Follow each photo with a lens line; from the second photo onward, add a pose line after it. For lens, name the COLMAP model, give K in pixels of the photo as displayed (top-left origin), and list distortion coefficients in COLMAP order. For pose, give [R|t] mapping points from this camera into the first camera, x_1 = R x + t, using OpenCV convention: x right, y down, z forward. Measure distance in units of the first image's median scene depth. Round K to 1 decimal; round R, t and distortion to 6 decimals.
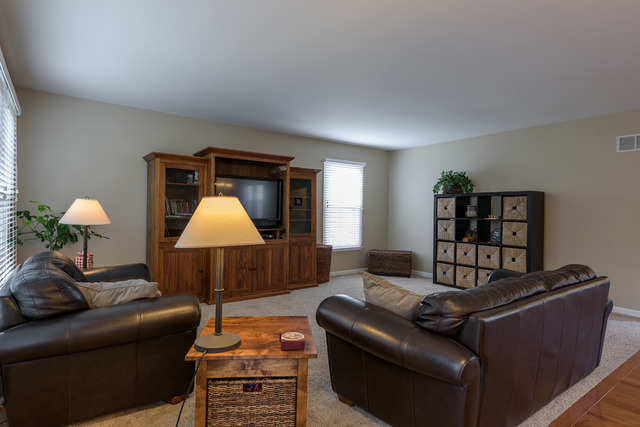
lens RADIAL K [[352.5, 0, 322.5], [0, 352.5, 211.5], [0, 0, 1]] dist [0.022097, -0.006244]
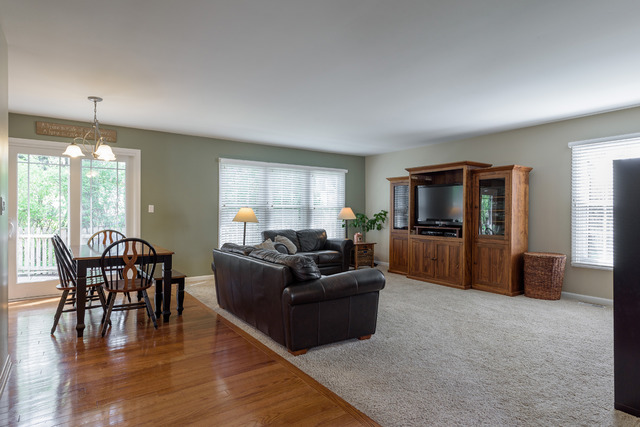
lens RADIAL K [[352.5, 0, 322.6], [0, 352.5, 213.8], [0, 0, 1]] dist [0.022097, -0.006244]
pose [[-0.033154, -0.010813, -0.999392, 0.932252], [-0.005584, 0.999928, -0.010633, 0.016239], [0.999435, 0.005228, -0.033212, 0.573000]]
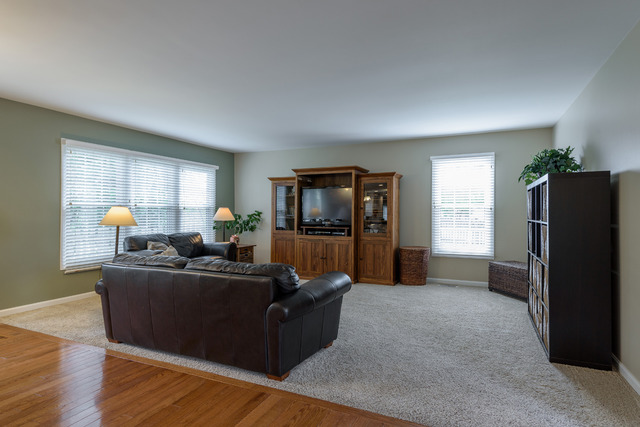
lens RADIAL K [[352.5, 0, 320.5], [0, 352.5, 213.4], [0, 0, 1]] dist [0.022097, -0.006244]
pose [[0.470184, -0.012988, -0.882473, 0.826430], [0.003115, 0.999910, -0.013057, 0.014621], [0.882563, 0.003390, 0.470182, 0.340370]]
